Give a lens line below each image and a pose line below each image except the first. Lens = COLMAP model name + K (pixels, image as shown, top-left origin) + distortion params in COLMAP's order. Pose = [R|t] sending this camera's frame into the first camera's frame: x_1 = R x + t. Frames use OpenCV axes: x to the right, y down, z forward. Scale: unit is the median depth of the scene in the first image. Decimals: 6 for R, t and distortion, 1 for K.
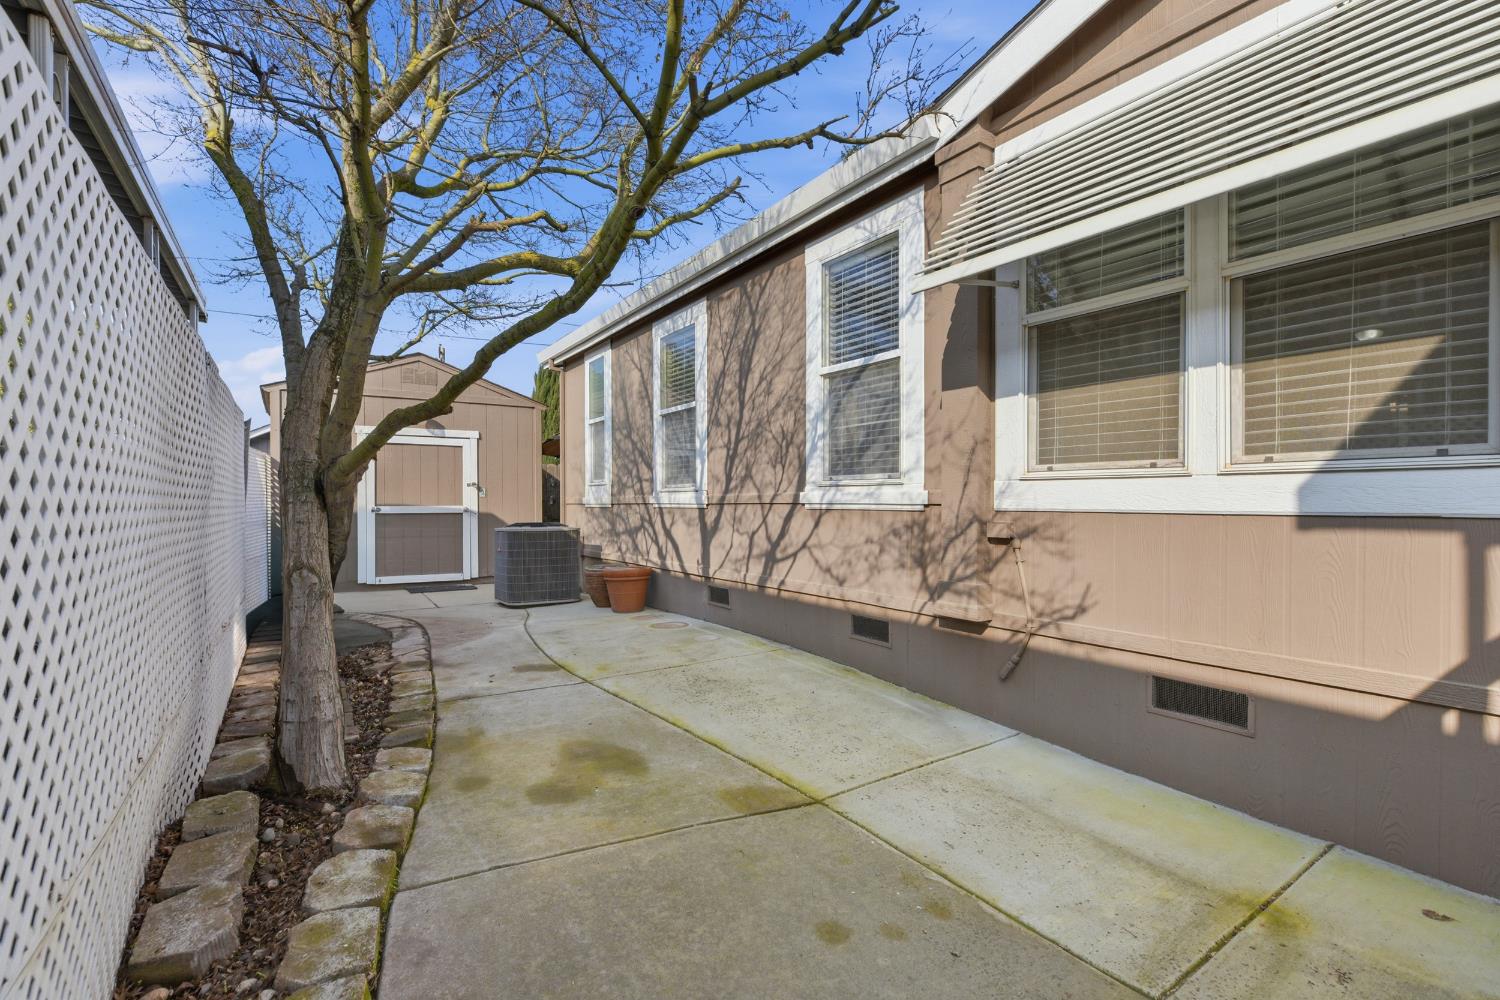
lens RADIAL K [[666.1, 0, 750.0], [0, 666.1, 500.0], [0, 0, 1]] dist [-0.000496, -0.000030]
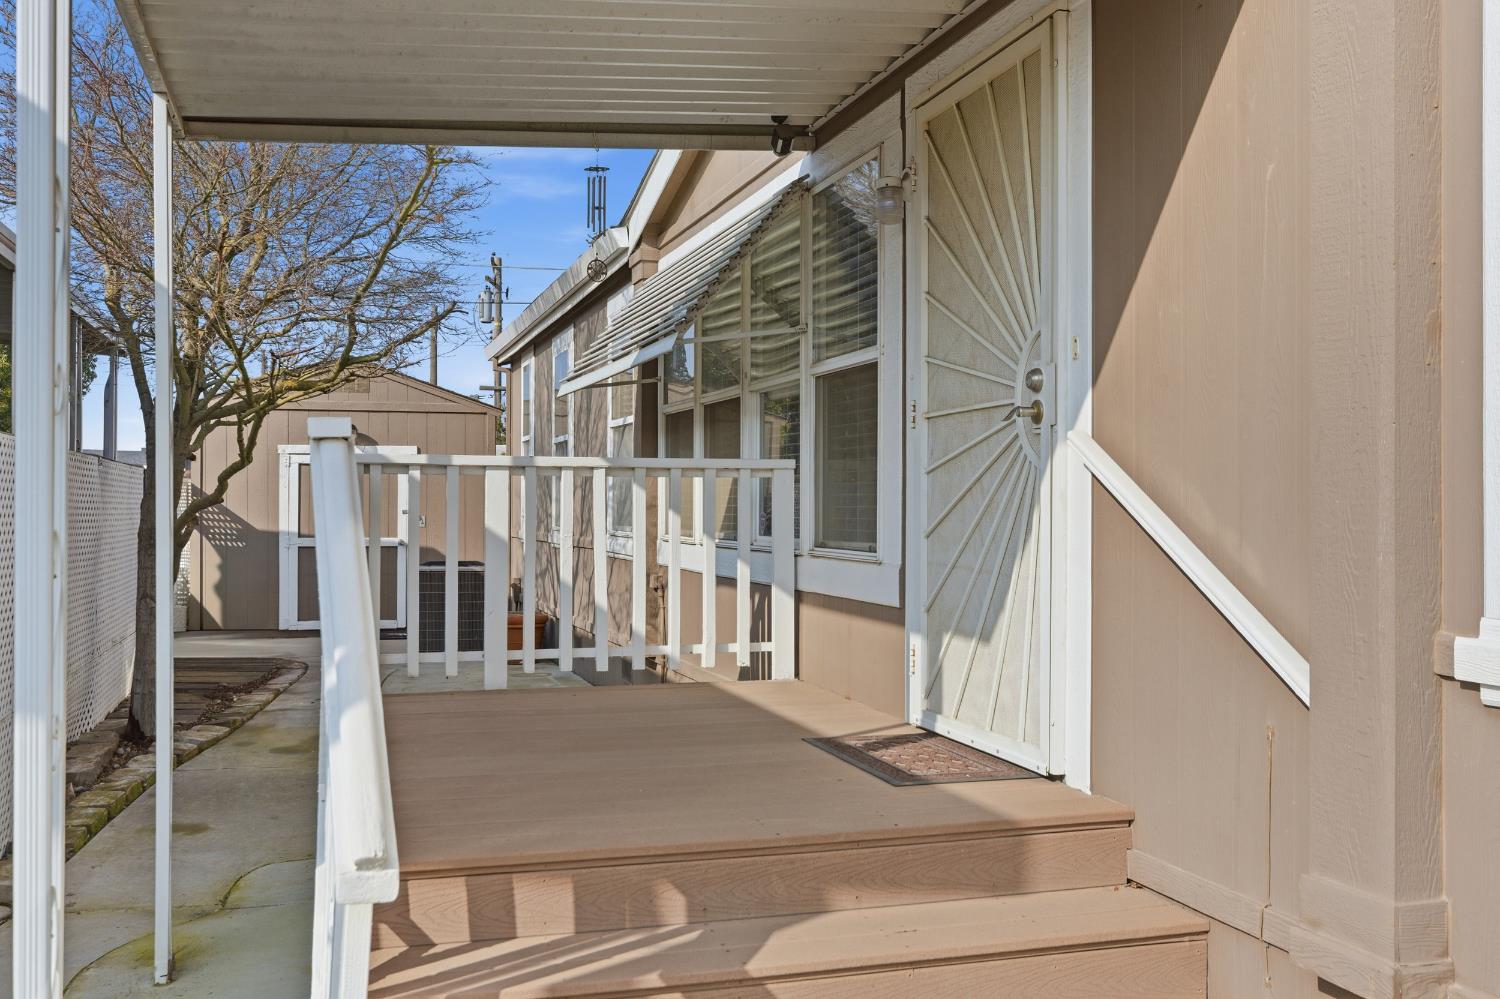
lens RADIAL K [[1405.3, 0, 750.0], [0, 1405.3, 499.5], [0, 0, 1]] dist [0.067462, 0.001272]
pose [[0.954021, 0.006265, -0.299676, 1.013825], [-0.006272, 0.999980, 0.000936, -0.085059], [0.299675, 0.000986, 0.954041, -1.067011]]
